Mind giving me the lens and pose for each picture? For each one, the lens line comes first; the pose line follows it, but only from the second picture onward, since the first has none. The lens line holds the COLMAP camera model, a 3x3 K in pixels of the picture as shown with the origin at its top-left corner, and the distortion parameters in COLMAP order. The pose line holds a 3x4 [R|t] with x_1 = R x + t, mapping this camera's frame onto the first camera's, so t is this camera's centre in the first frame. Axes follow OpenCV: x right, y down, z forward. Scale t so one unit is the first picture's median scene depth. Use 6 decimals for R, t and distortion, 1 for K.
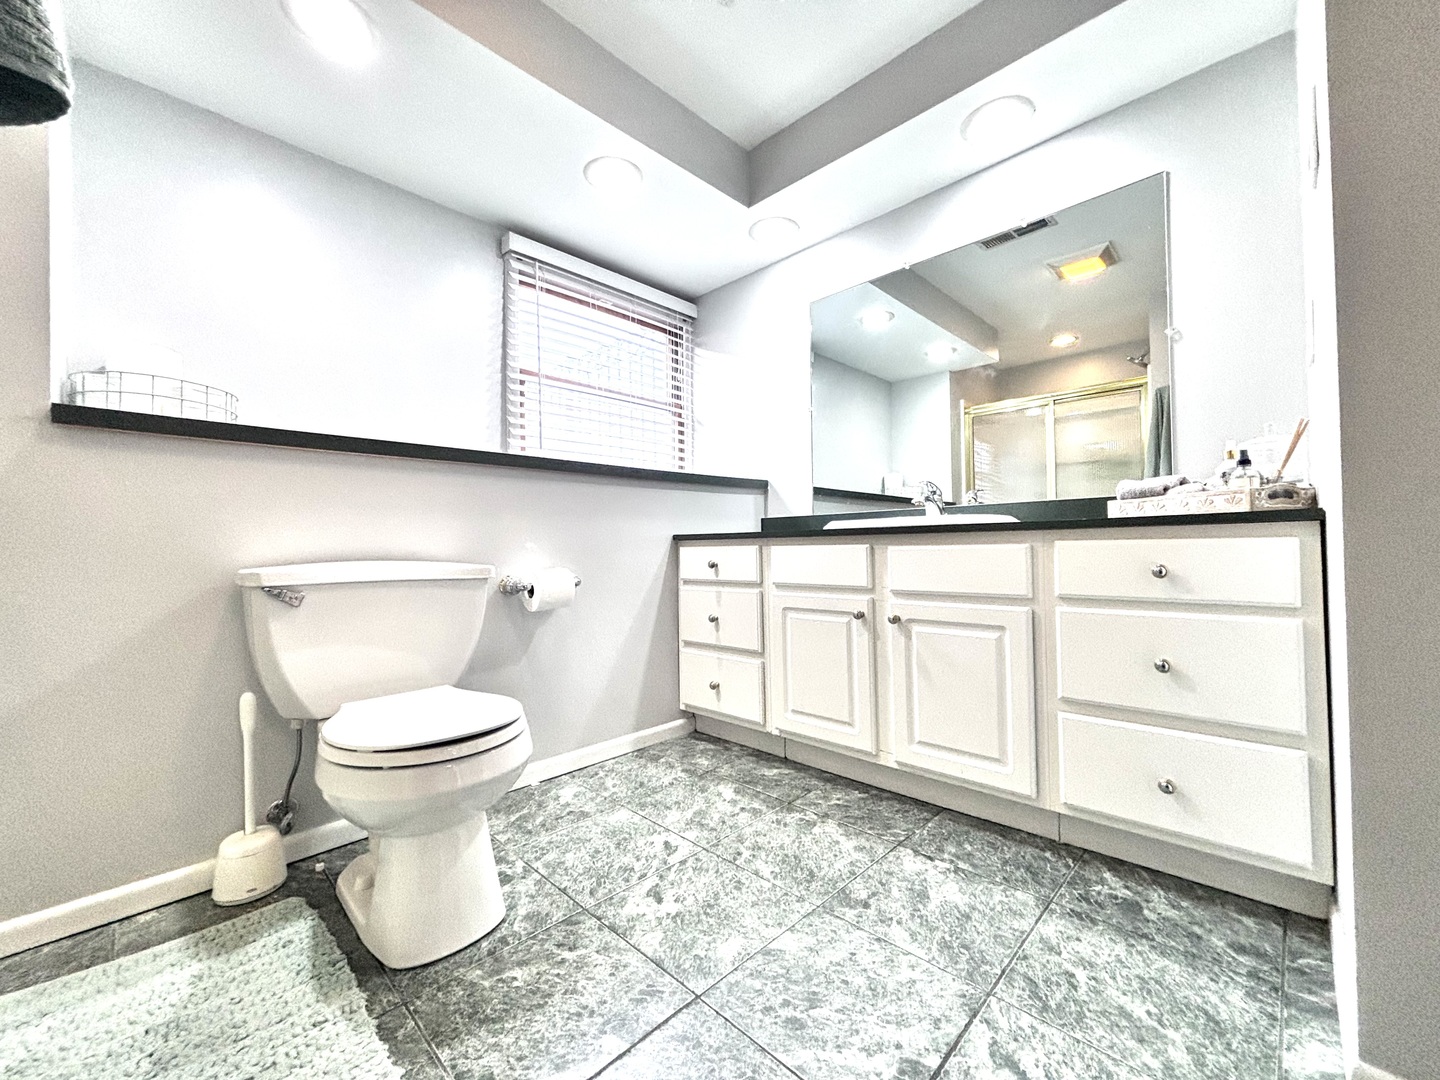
lens RADIAL K [[575.5, 0, 720.0], [0, 575.5, 540.0], [0, 0, 1]] dist [-0.000710, -0.000202]
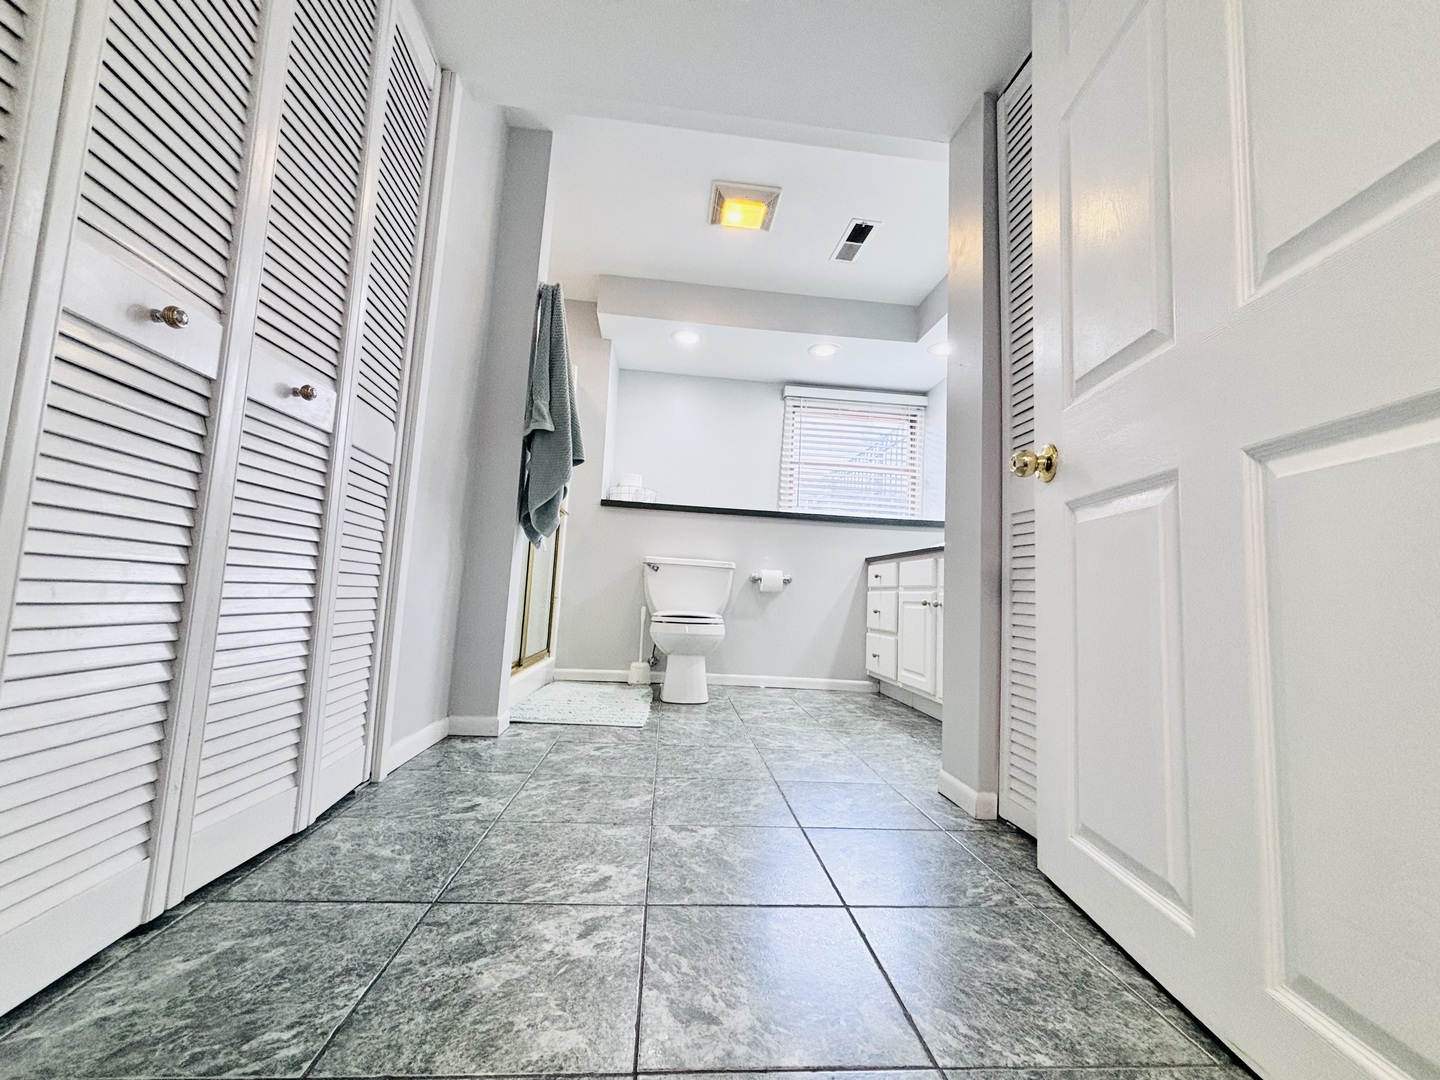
lens RADIAL K [[575.5, 0, 720.0], [0, 575.5, 540.0], [0, 0, 1]] dist [-0.000710, -0.000202]
pose [[0.772092, -0.013358, -0.635370, 0.600454], [-0.053088, 0.994929, -0.085428, 0.095692], [0.633289, 0.099689, 0.767468, -0.438543]]
